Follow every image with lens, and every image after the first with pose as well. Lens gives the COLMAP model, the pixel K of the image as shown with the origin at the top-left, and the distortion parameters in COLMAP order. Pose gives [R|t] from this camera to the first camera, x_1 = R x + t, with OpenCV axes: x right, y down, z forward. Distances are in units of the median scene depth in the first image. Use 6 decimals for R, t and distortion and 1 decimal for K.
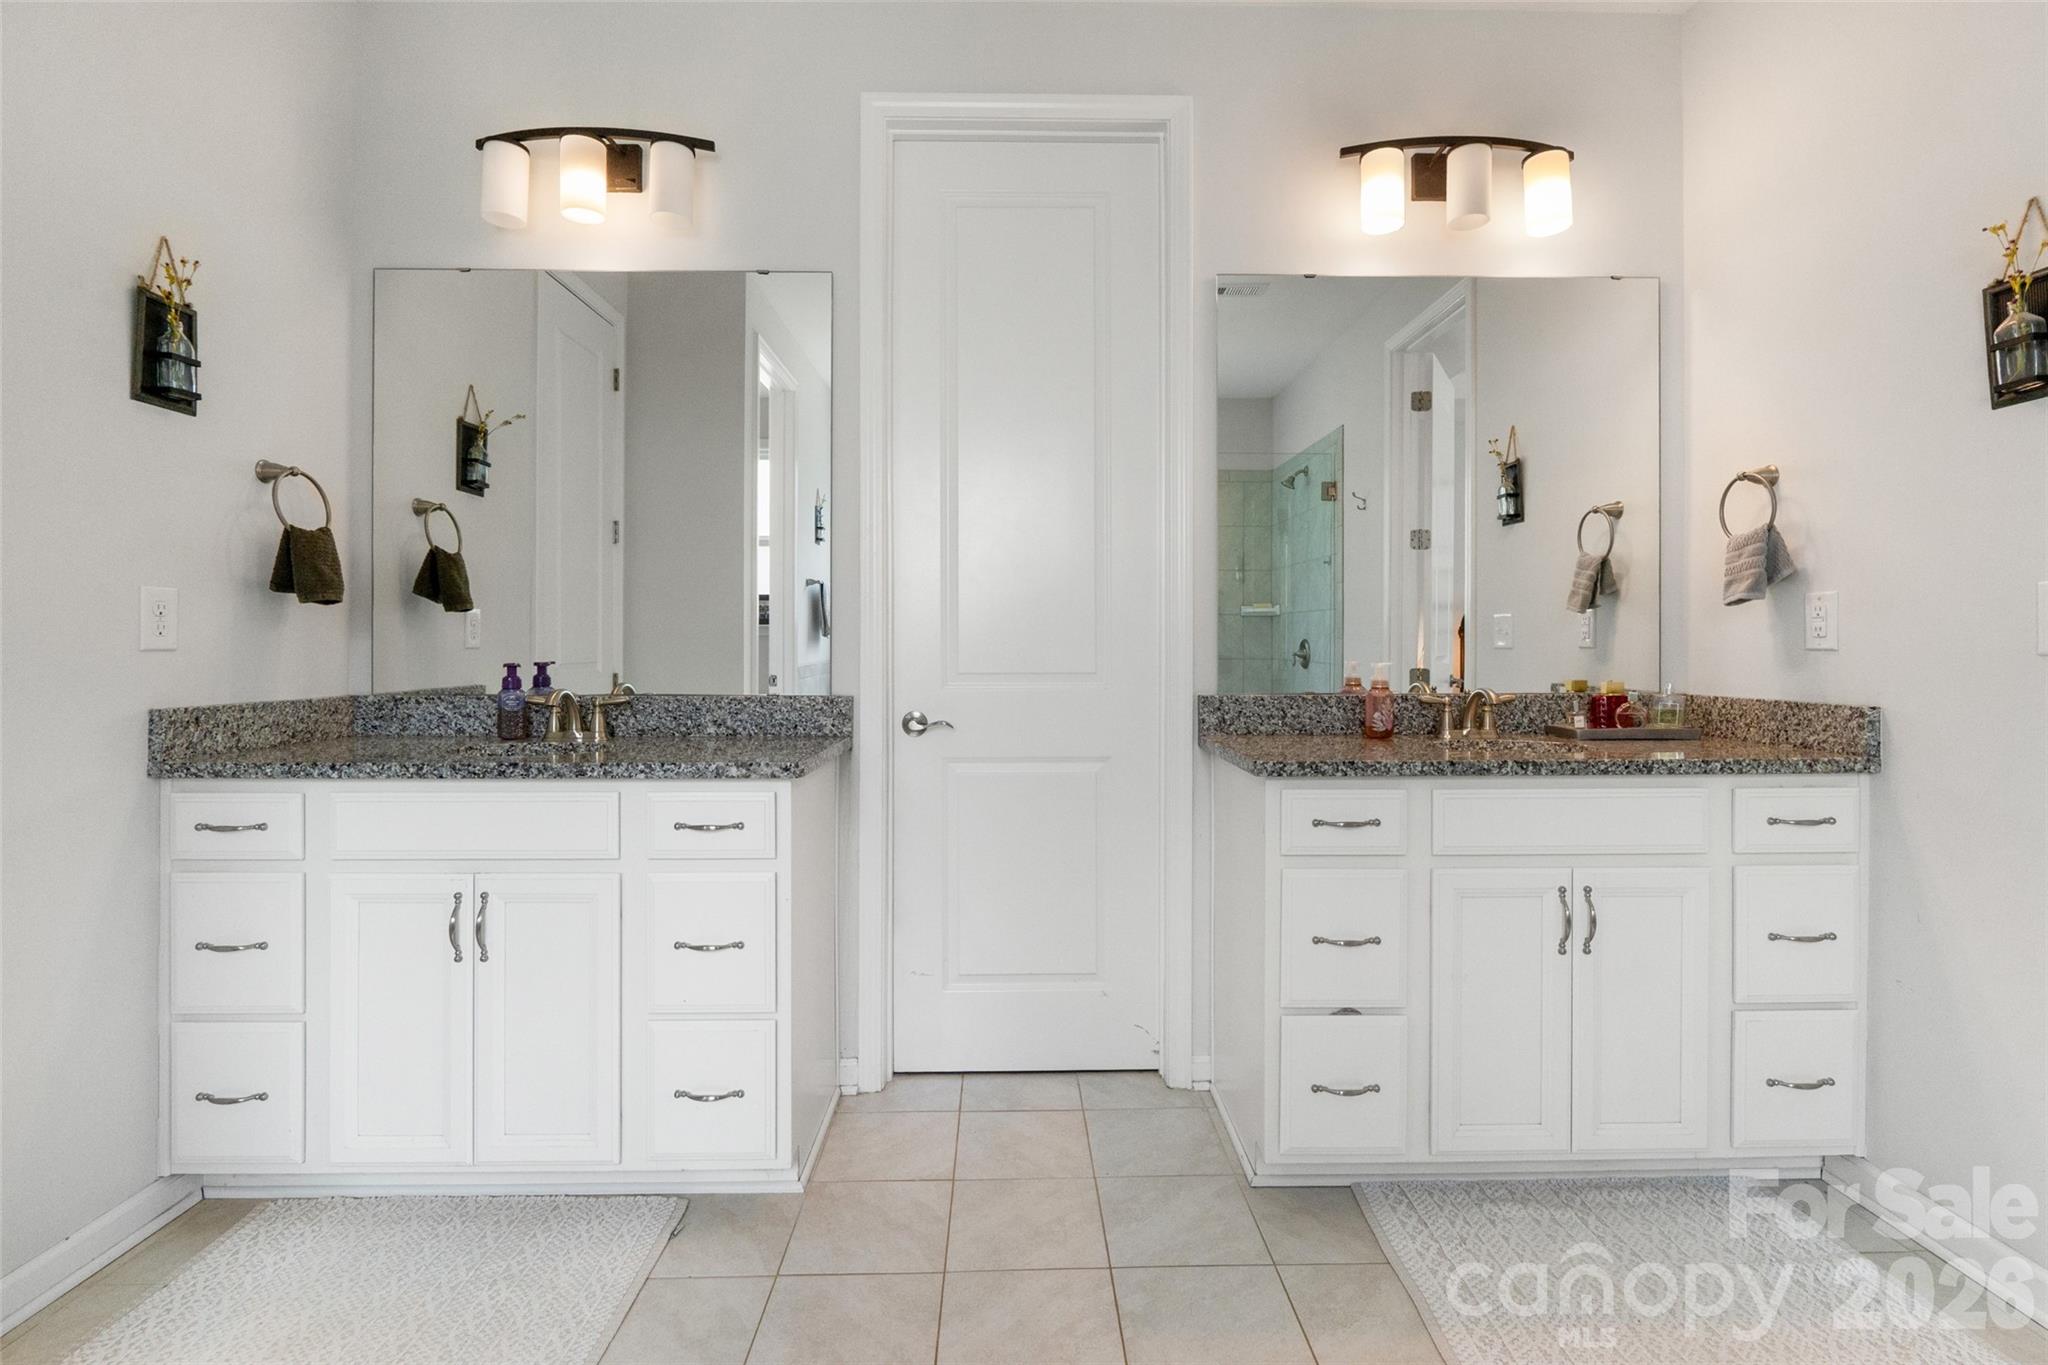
lens RADIAL K [[947.5, 0, 1026.7], [0, 947.5, 650.2], [0, 0, 1]] dist [-0.008416, -0.000035]
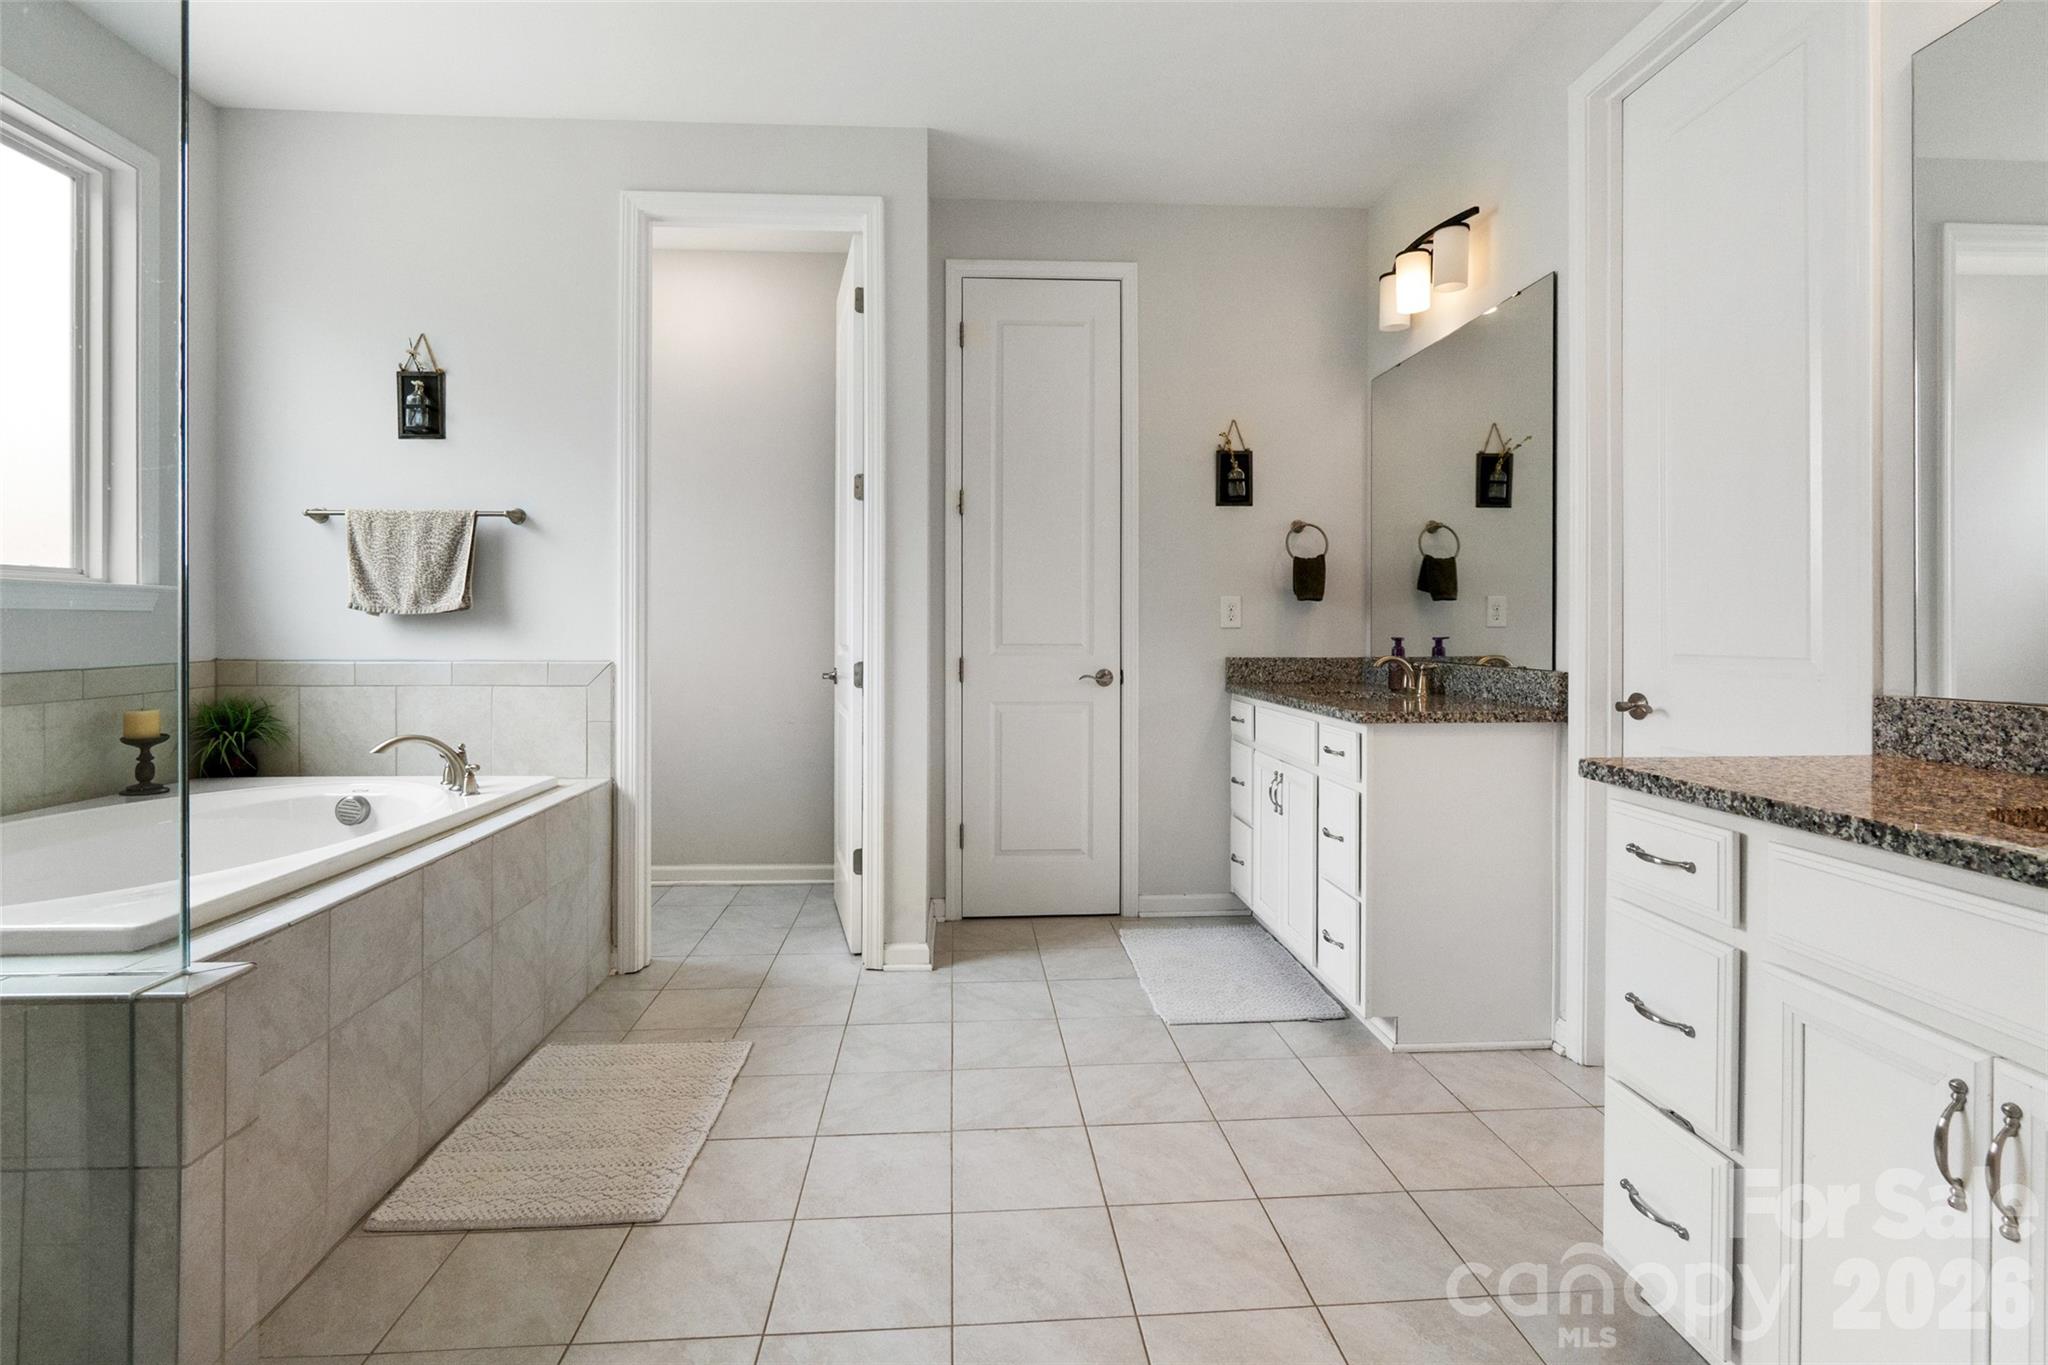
lens RADIAL K [[959.3, 0, 1024.5], [0, 959.3, 634.7], [0, 0, 1]] dist [-0.002030, 0.000287]
pose [[0.045100, 0.006712, -0.998960, 0.945533], [-0.002067, 0.999976, 0.006626, 0.001241], [0.998980, 0.001766, 0.045113, 0.404034]]
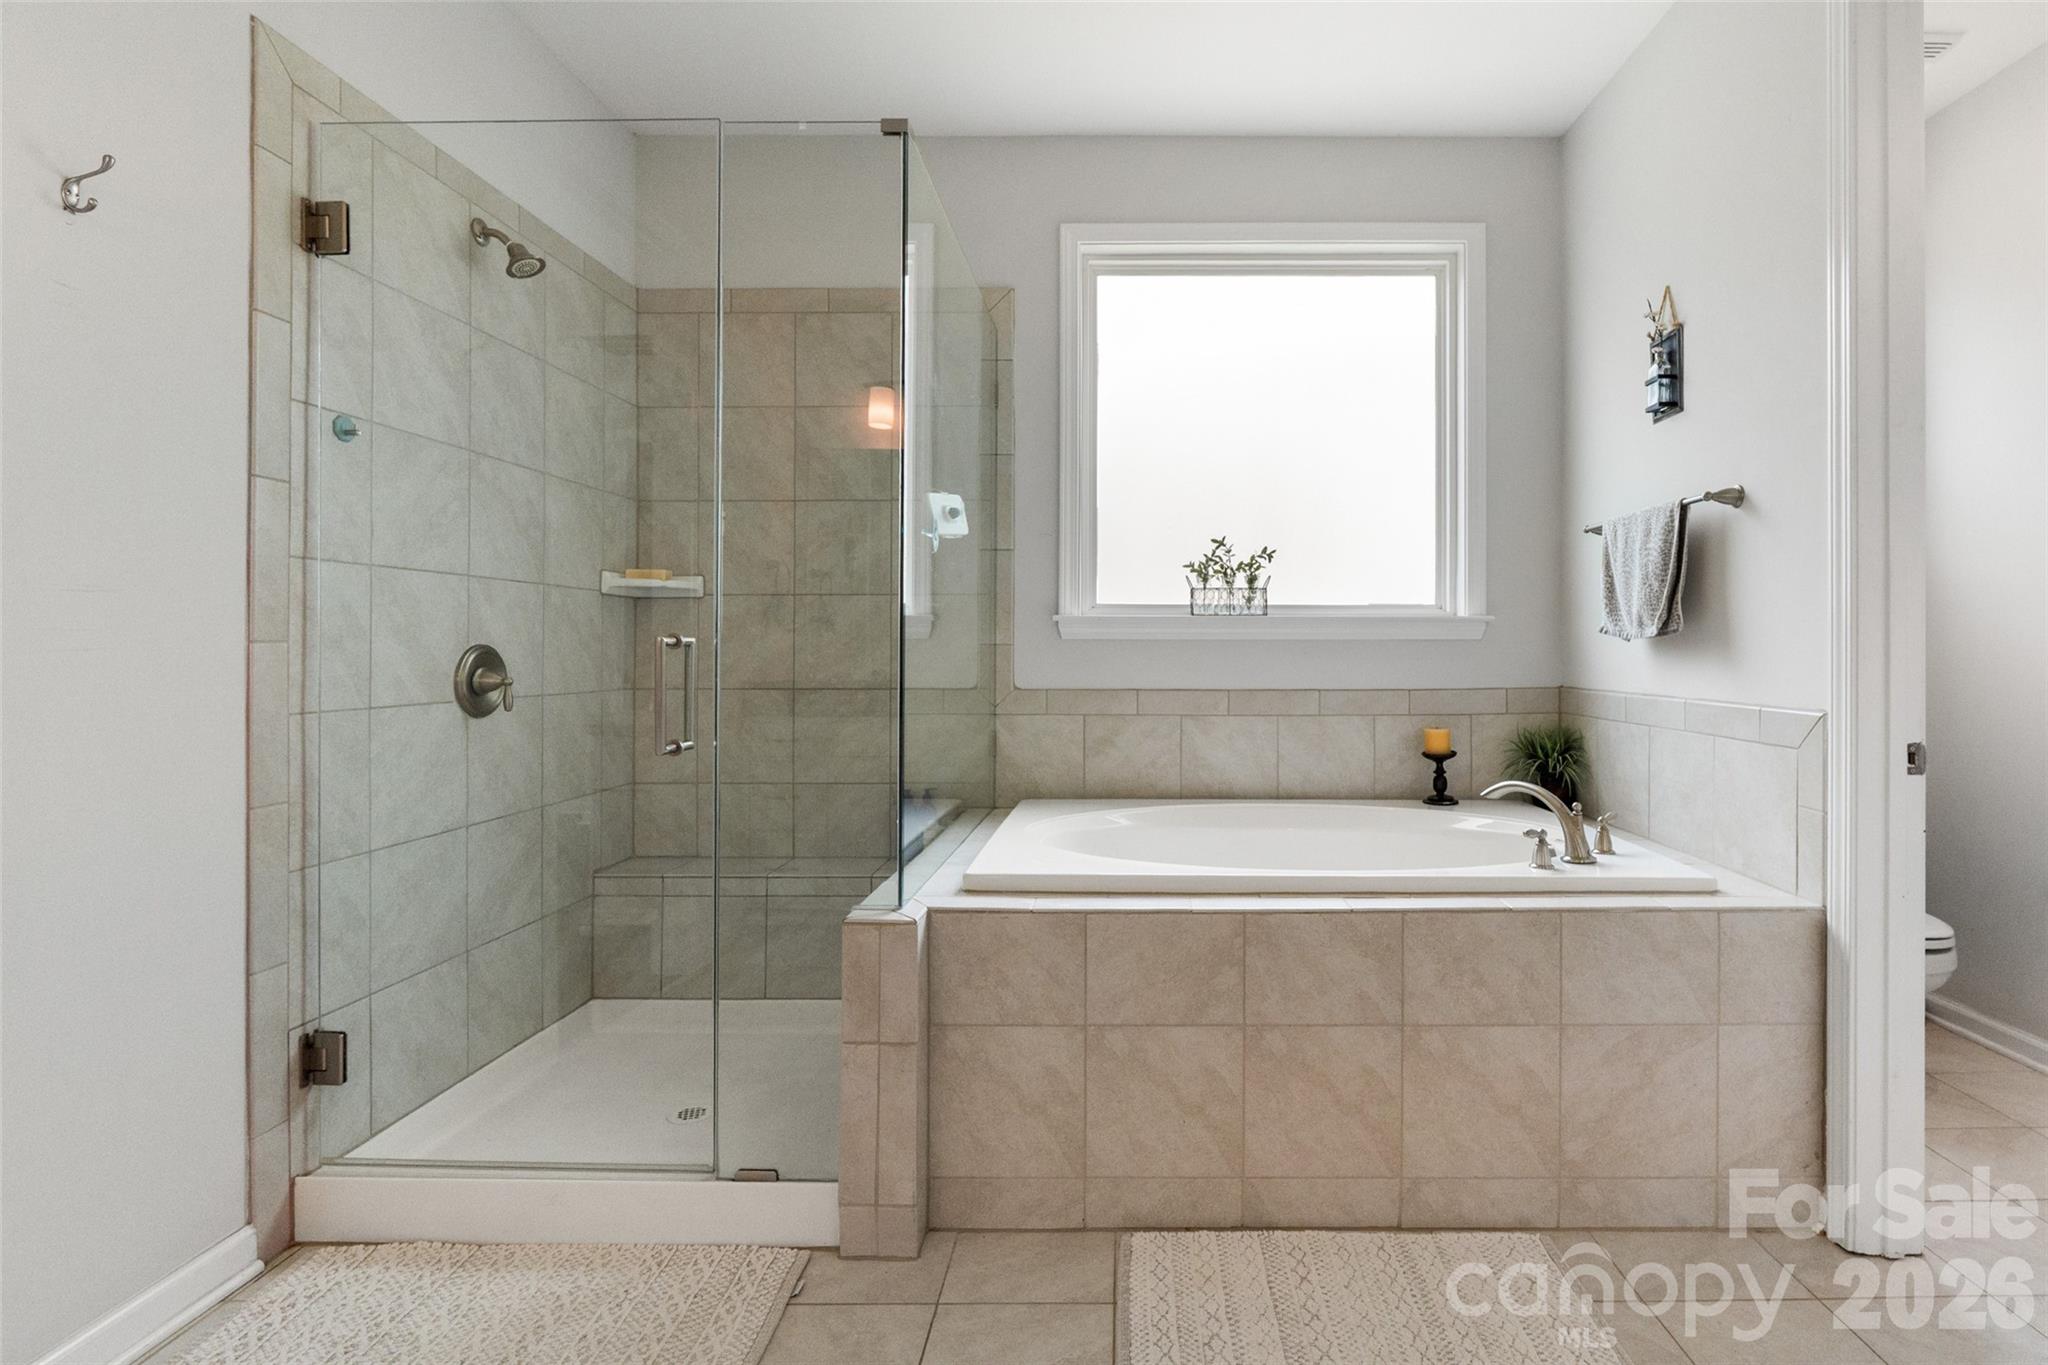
lens RADIAL K [[959.3, 0, 1024.5], [0, 959.3, 634.7], [0, 0, 1]] dist [-0.002030, 0.000287]
pose [[-0.999735, 0.002584, 0.022855, 0.205017], [0.002177, 0.999839, -0.017793, -0.003165], [-0.022897, -0.017739, -0.999580, 0.726739]]
